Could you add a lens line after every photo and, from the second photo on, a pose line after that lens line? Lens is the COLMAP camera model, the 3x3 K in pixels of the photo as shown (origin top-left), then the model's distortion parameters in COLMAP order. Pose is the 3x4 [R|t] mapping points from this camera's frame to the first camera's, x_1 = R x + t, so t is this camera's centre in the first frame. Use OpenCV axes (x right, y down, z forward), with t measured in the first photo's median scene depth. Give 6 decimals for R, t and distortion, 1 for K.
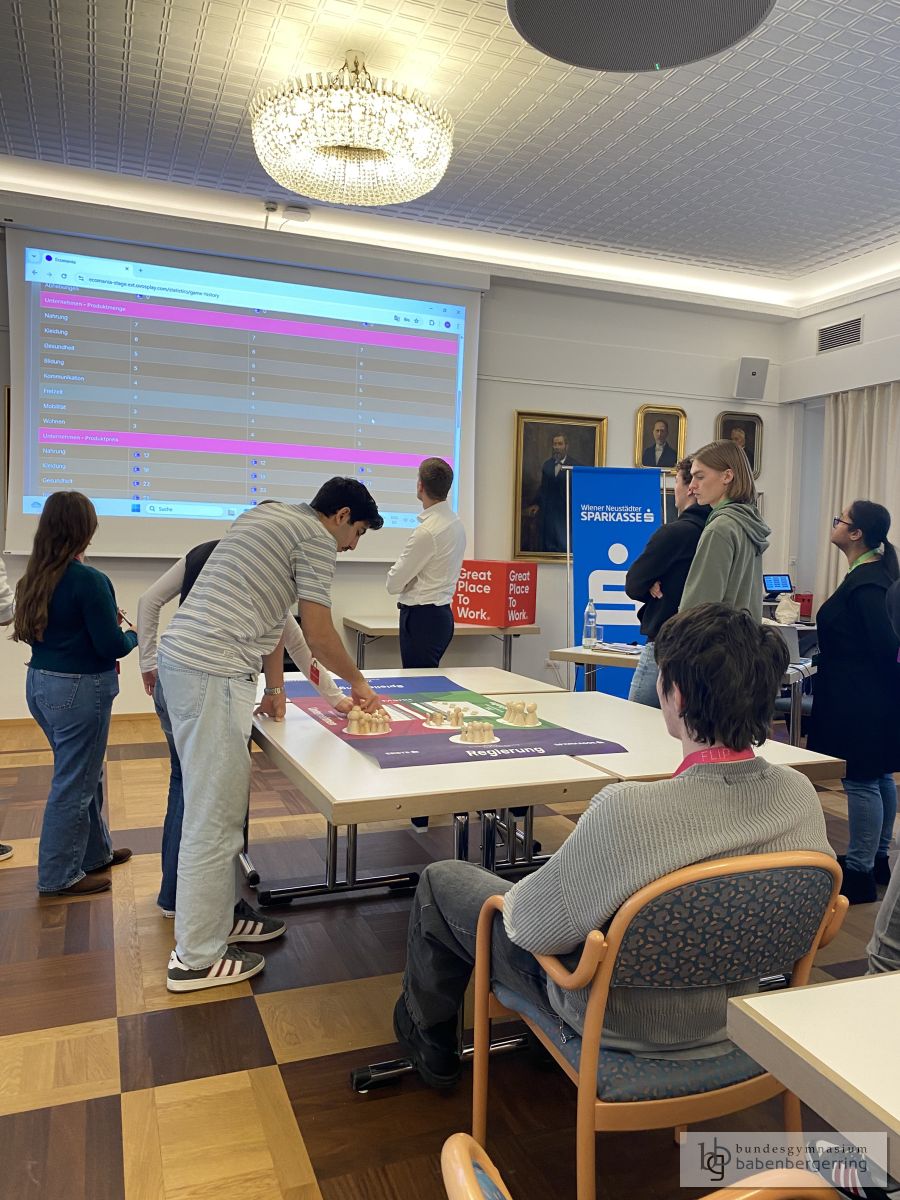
lens RADIAL K [[914.4, 0, 450.0], [0, 914.4, 600.0], [0, 0, 1]] dist [0.041803, -0.059267]
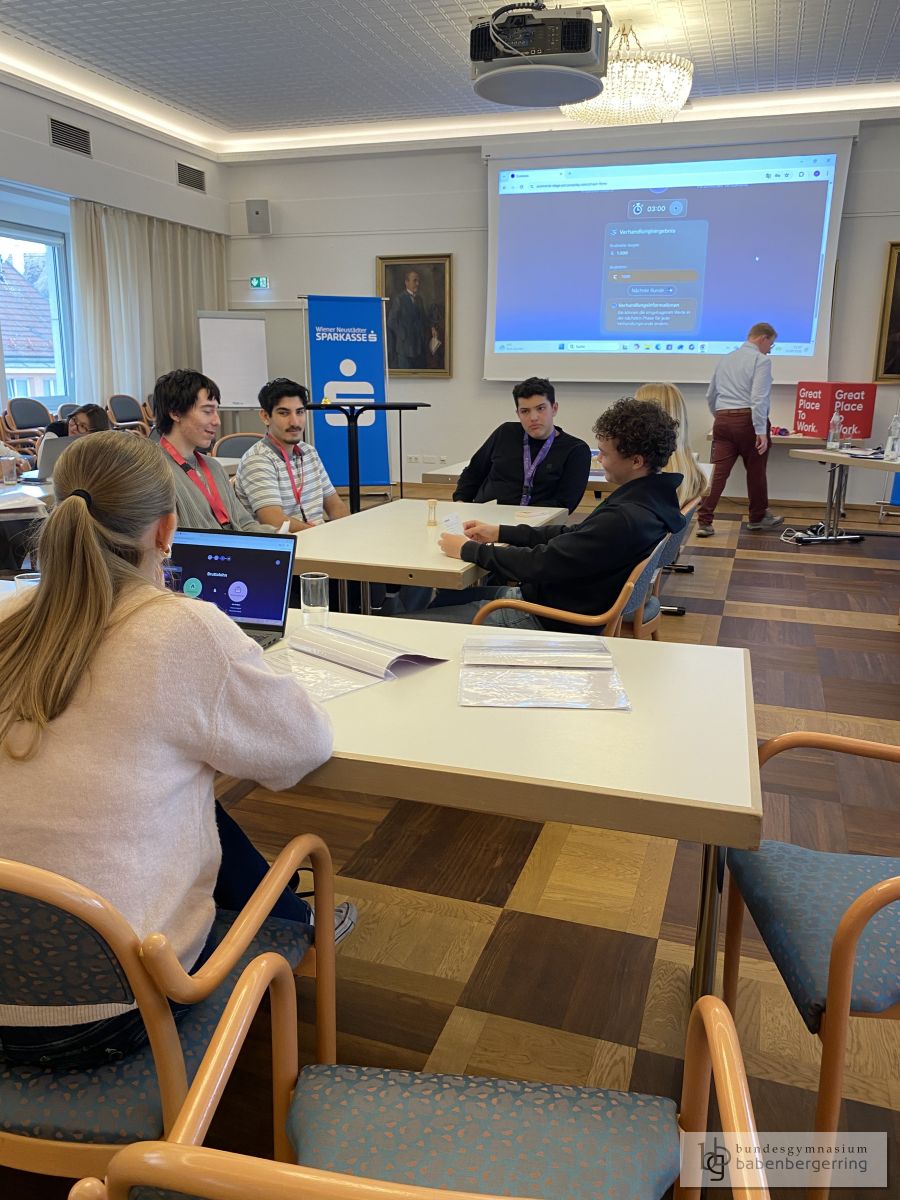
lens RADIAL K [[914.4, 0, 450.0], [0, 914.4, 600.0], [0, 0, 1]] dist [0.041803, -0.059267]
pose [[0.764531, 0.141204, -0.628931, 0.419168], [-0.034457, 0.983269, 0.178872, 0.035071], [0.643665, -0.115082, 0.756605, -0.224529]]
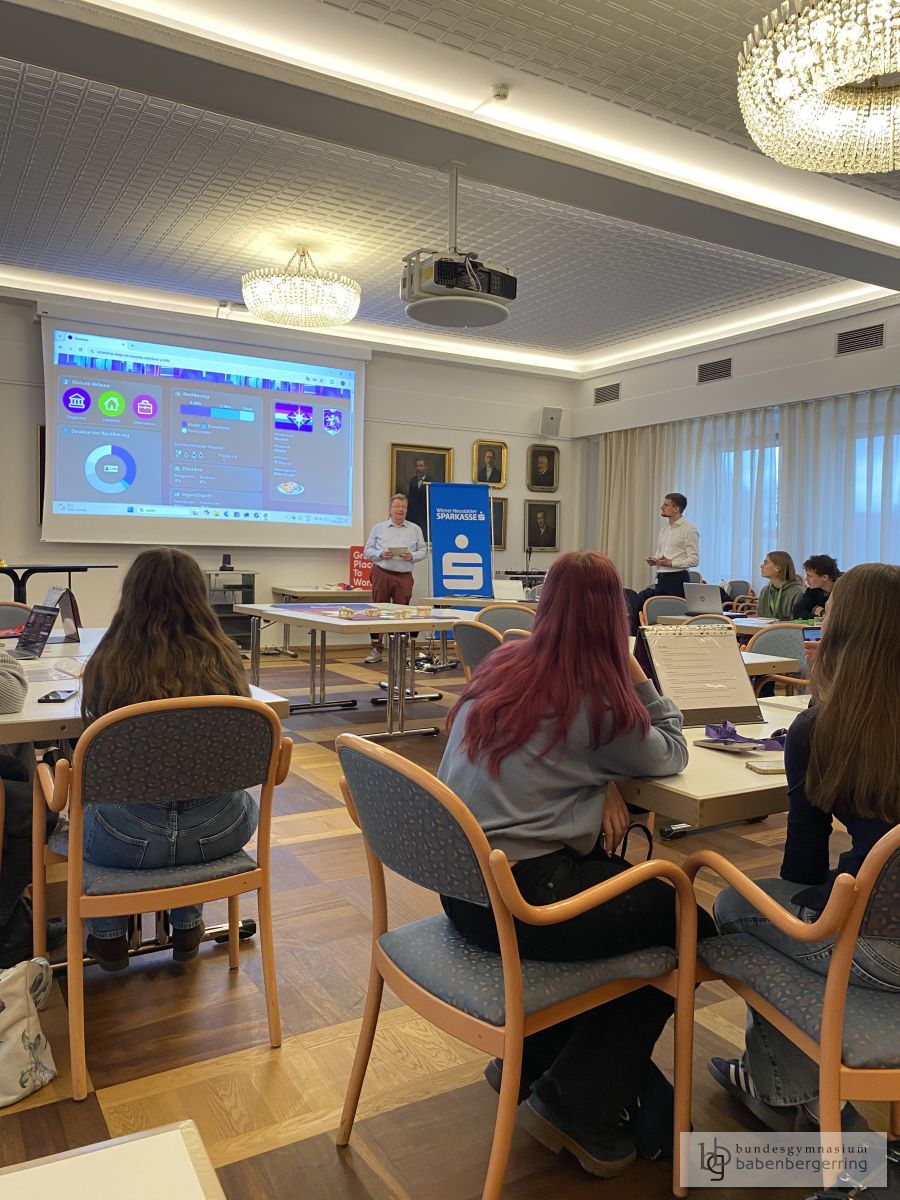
lens RADIAL K [[911.7, 0, 450.0], [0, 911.7, 600.0], [0, 0, 1]] dist [0.120417, -0.259998]
pose [[0.987091, -0.015872, 0.159375, -0.067297], [0.017240, 0.999825, -0.007209, 0.050803], [-0.159233, 0.009863, 0.987192, -0.423292]]
